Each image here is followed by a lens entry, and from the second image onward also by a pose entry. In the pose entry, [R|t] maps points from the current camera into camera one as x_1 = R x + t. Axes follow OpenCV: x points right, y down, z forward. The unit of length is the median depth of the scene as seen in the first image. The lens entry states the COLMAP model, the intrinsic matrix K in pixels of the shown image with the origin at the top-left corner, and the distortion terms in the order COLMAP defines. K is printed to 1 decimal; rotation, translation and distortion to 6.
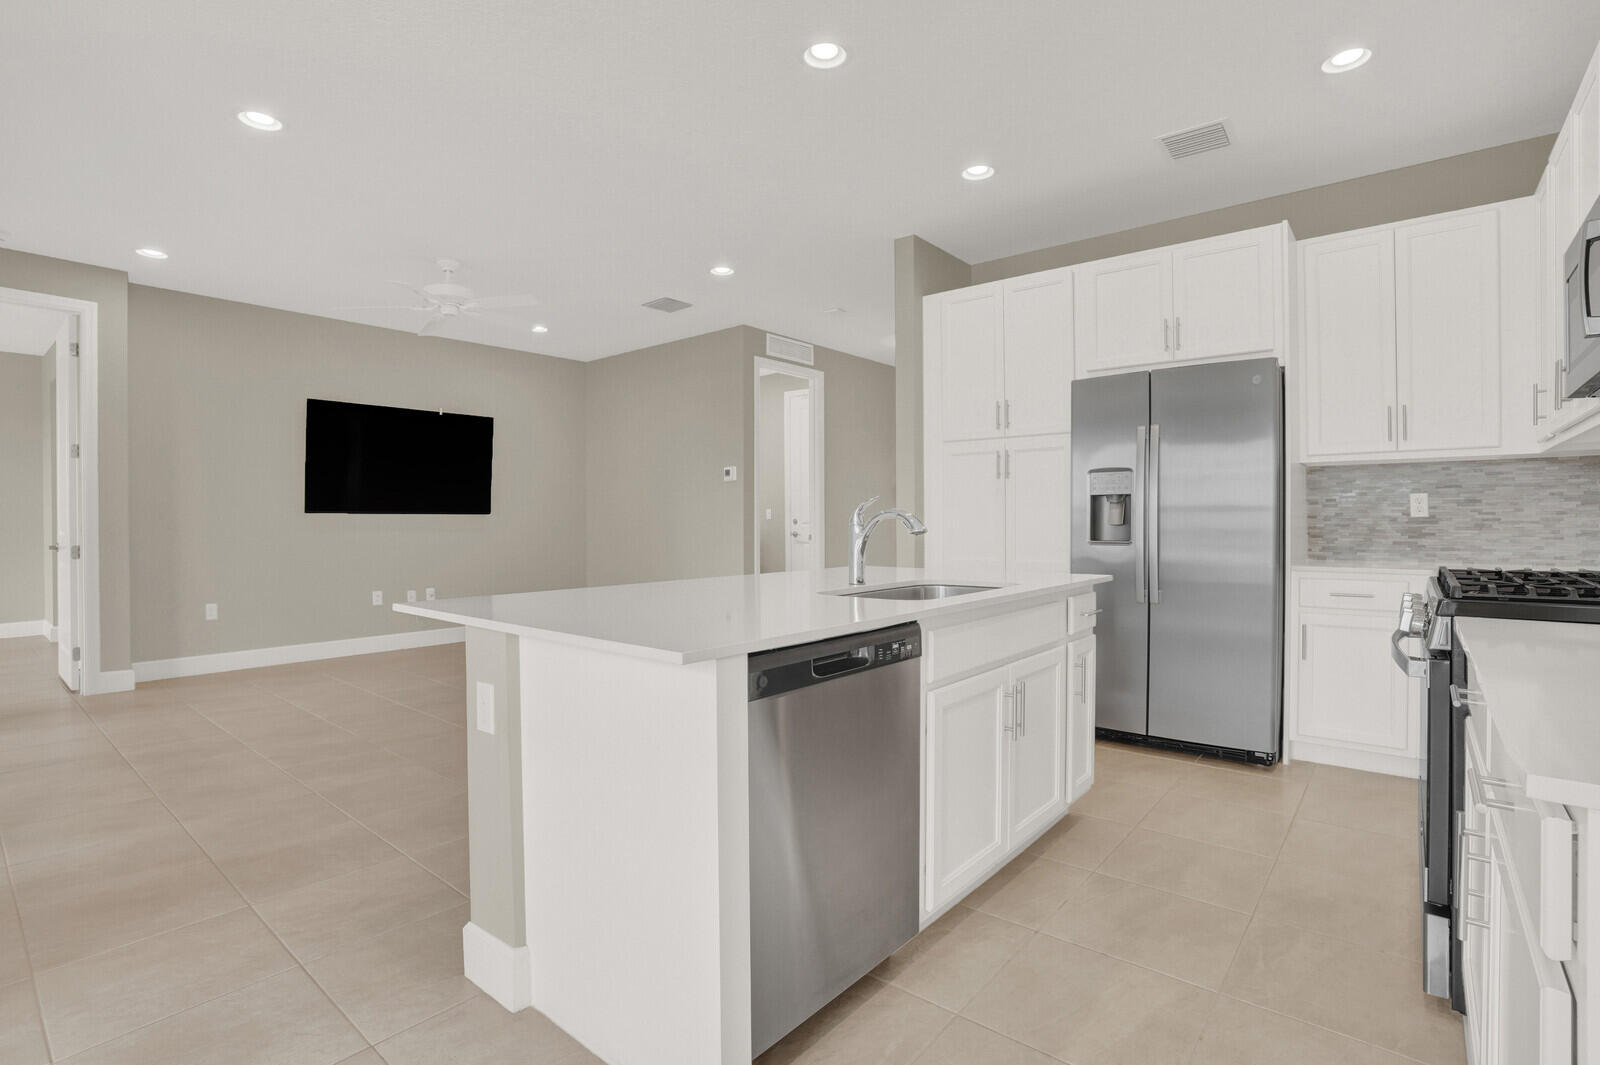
lens RADIAL K [[751.8, 0, 794.3], [0, 751.8, 531.4], [0, 0, 1]] dist [-0.069509, 0.022131]
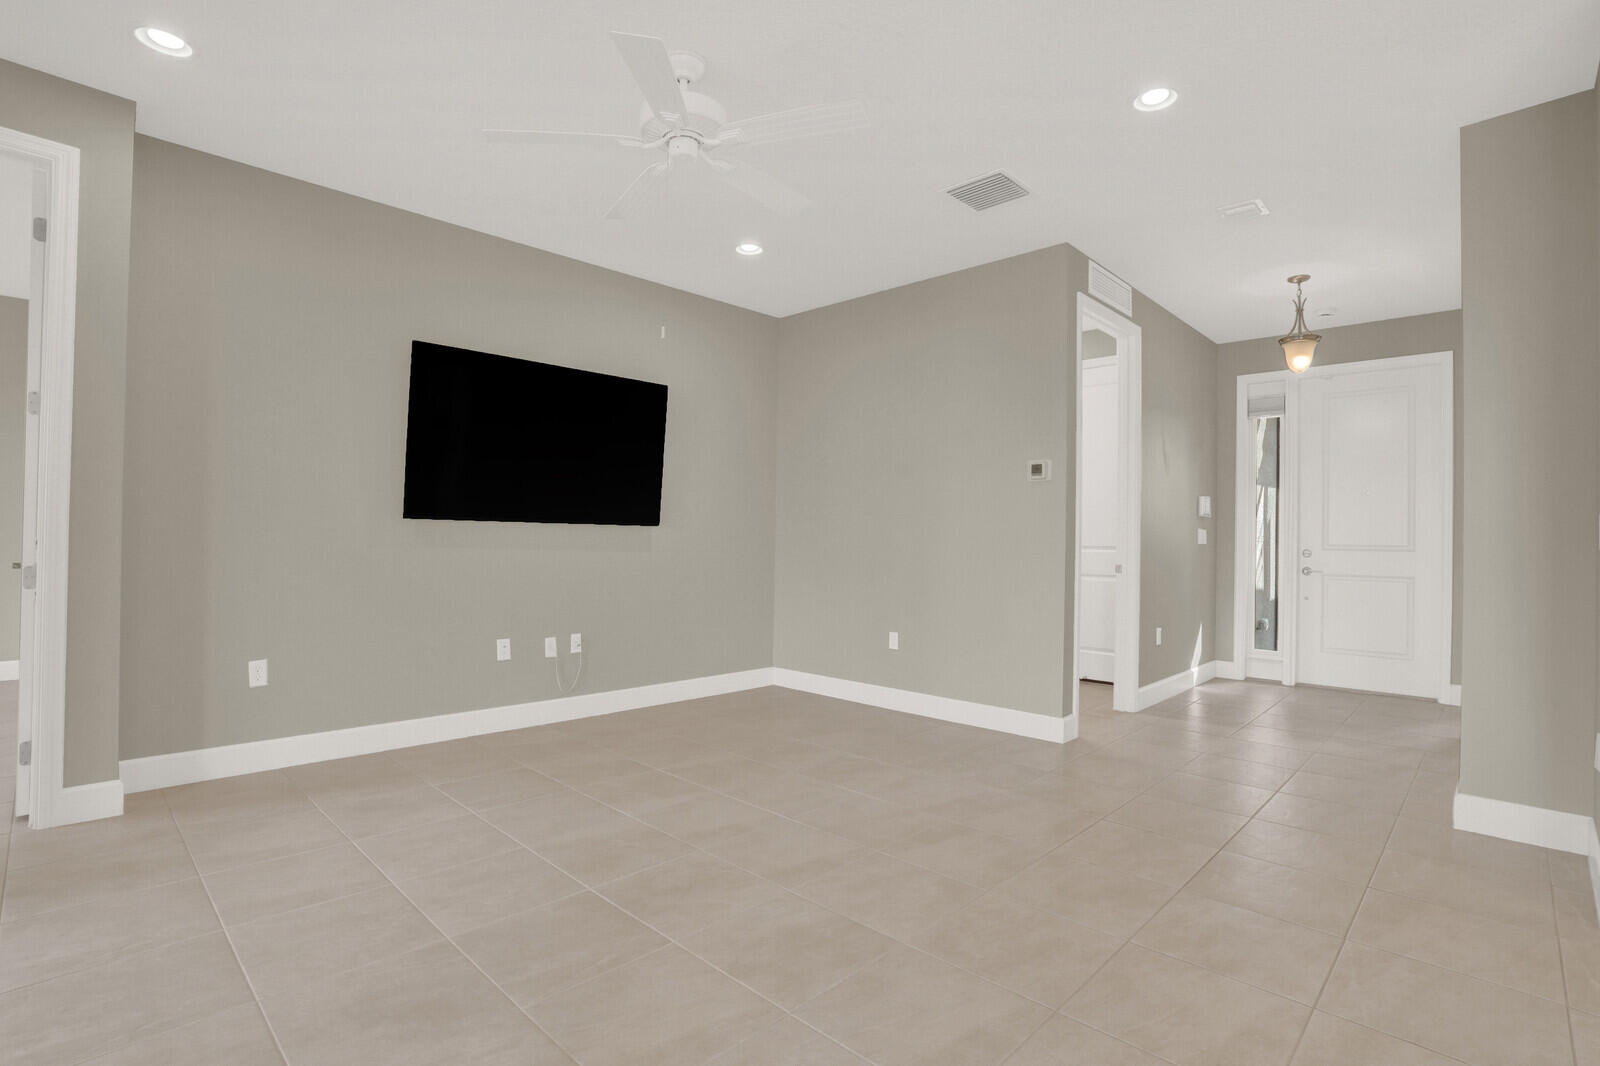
lens RADIAL K [[759.9, 0, 798.7], [0, 759.9, 539.3], [0, 0, 1]] dist [-0.069014, 0.022599]
pose [[0.996990, 0.018548, -0.075275, -0.390648], [-0.019506, 0.999737, -0.012021, -0.008291], [0.075033, 0.013454, 0.997090, 0.533370]]
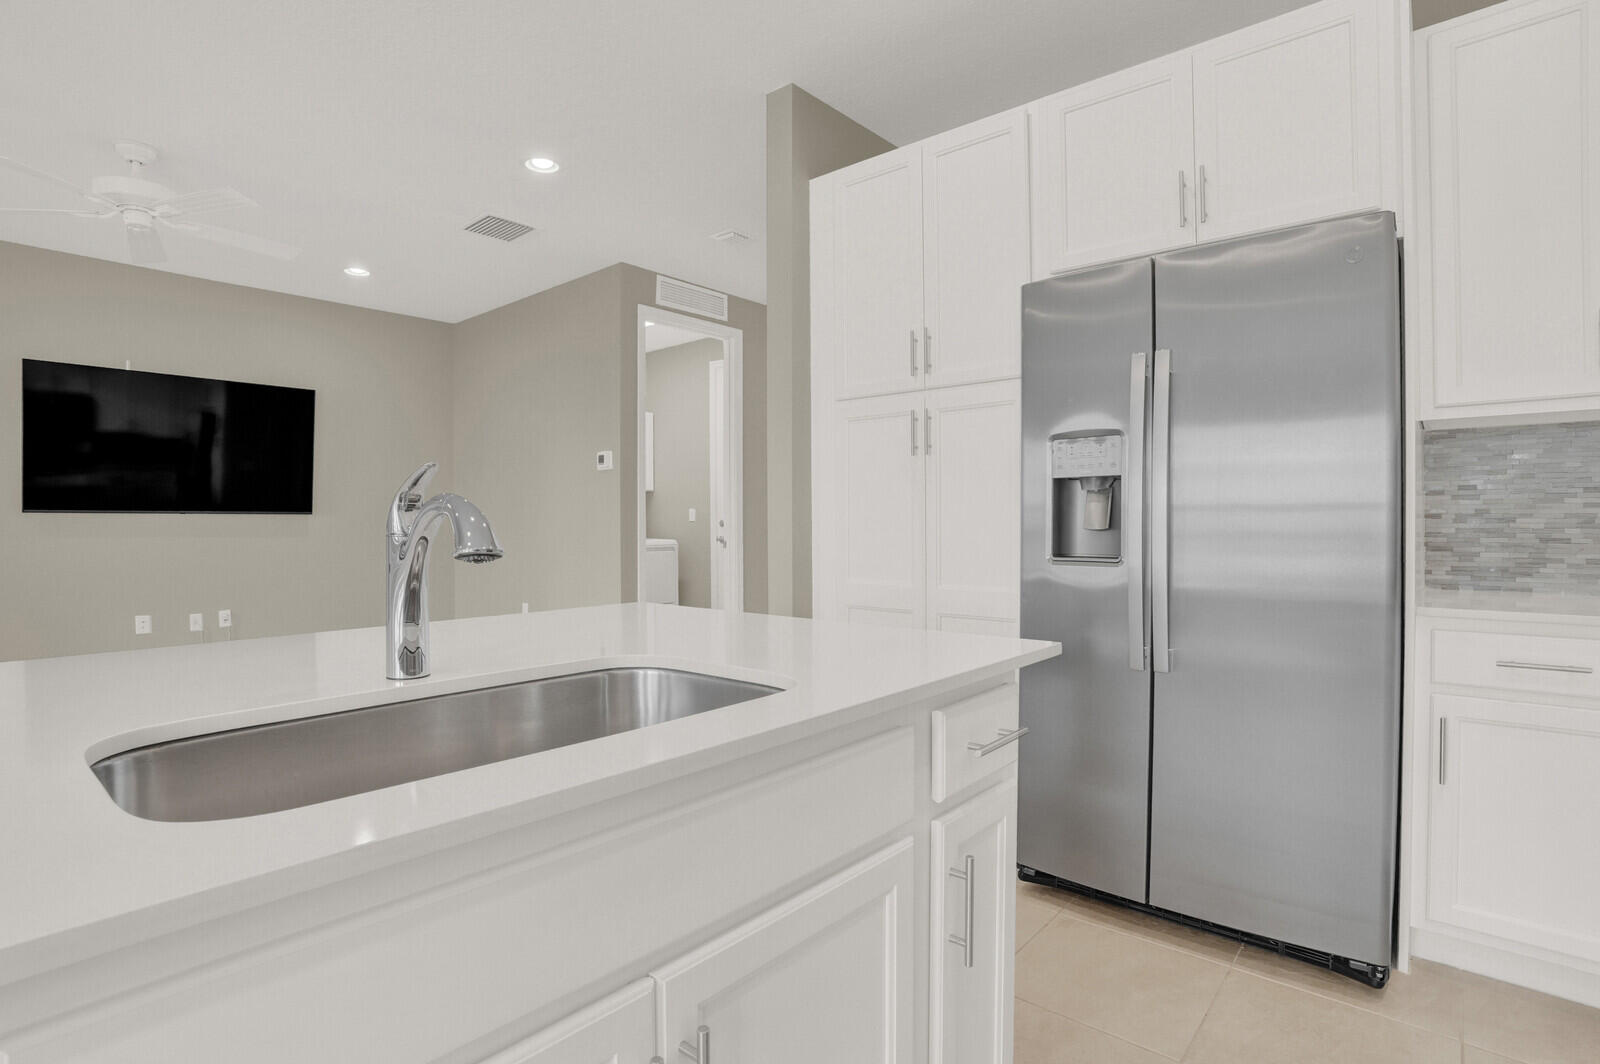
lens RADIAL K [[785.9, 0, 795.1], [0, 785.9, 533.6], [0, 0, 1]] dist [-0.072531, 0.026738]
pose [[0.999957, 0.000331, -0.009312, 0.180815], [-0.000335, 1.000000, -0.000420, -0.004830], [0.009312, 0.000423, 0.999957, 0.348086]]
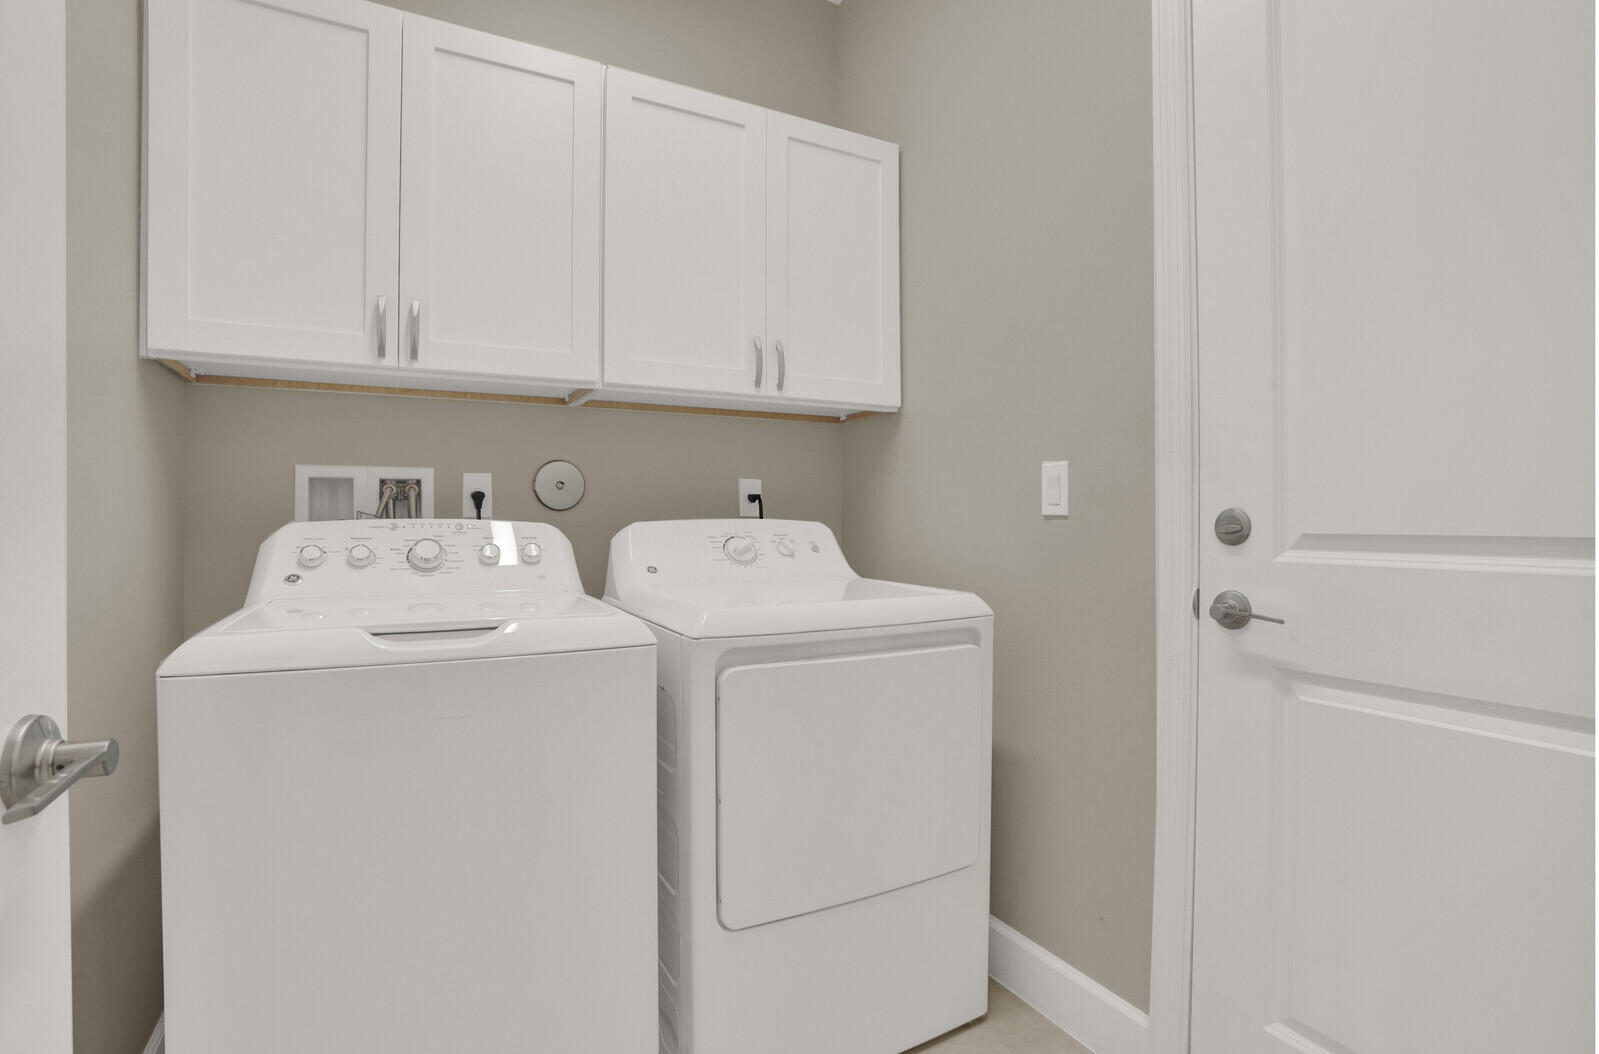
lens RADIAL K [[760.6, 0, 802.7], [0, 760.6, 519.5], [0, 0, 1]] dist [-0.057581, -0.000095]
pose [[0.926974, 0.001843, -0.375122, -0.047176], [-0.006808, 0.999906, -0.011910, -0.026396], [0.375065, 0.013595, 0.926899, 1.736508]]
